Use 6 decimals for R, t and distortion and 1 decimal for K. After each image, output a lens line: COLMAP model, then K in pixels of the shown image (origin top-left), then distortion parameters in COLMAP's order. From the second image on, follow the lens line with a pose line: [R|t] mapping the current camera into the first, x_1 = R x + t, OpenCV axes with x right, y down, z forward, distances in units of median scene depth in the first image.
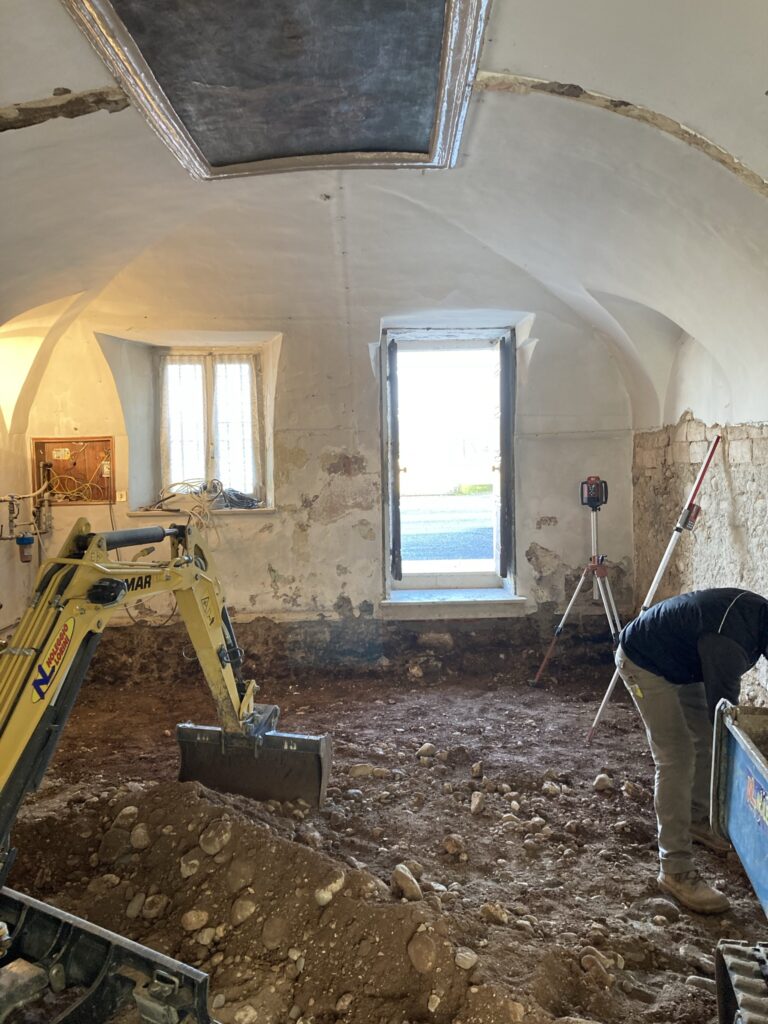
lens RADIAL K [[820.5, 0, 388.3], [0, 820.5, 506.4], [0, 0, 1]] dist [0.033007, 0.001657]
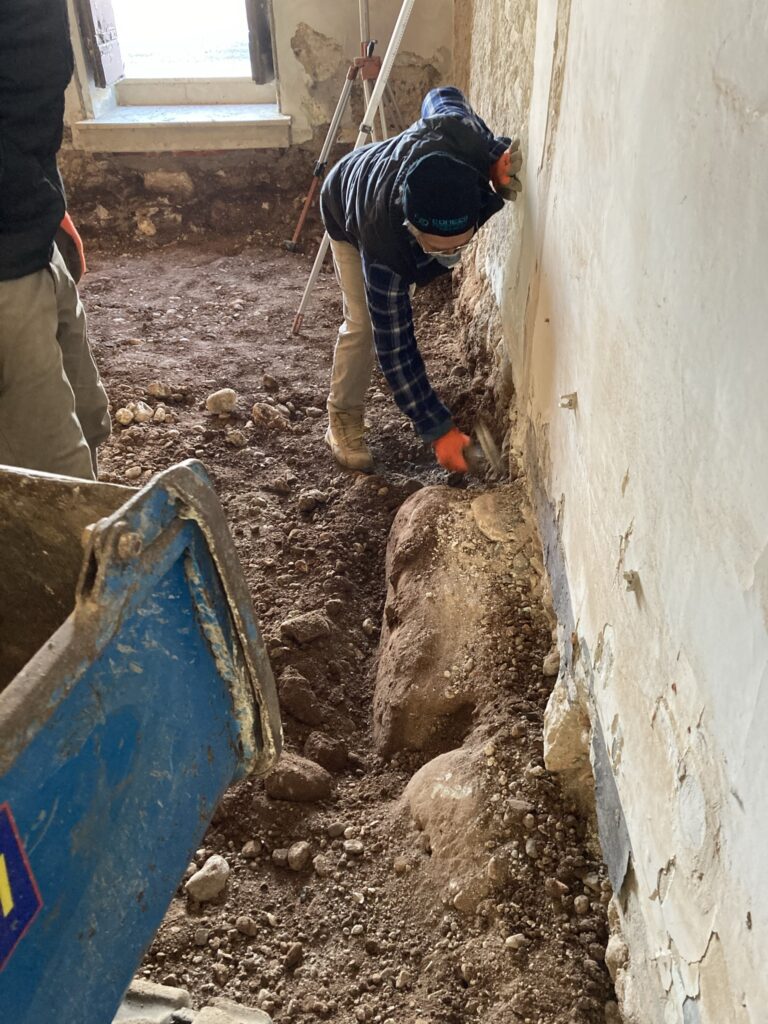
lens RADIAL K [[820.5, 0, 378.0], [0, 820.5, 510.4], [0, 0, 1]] dist [0.033007, 0.001657]
pose [[0.999697, 0.006967, -0.023628, 0.261411], [0.006188, 0.857406, 0.514604, 0.037307], [0.023844, -0.514594, 0.857102, 0.233913]]
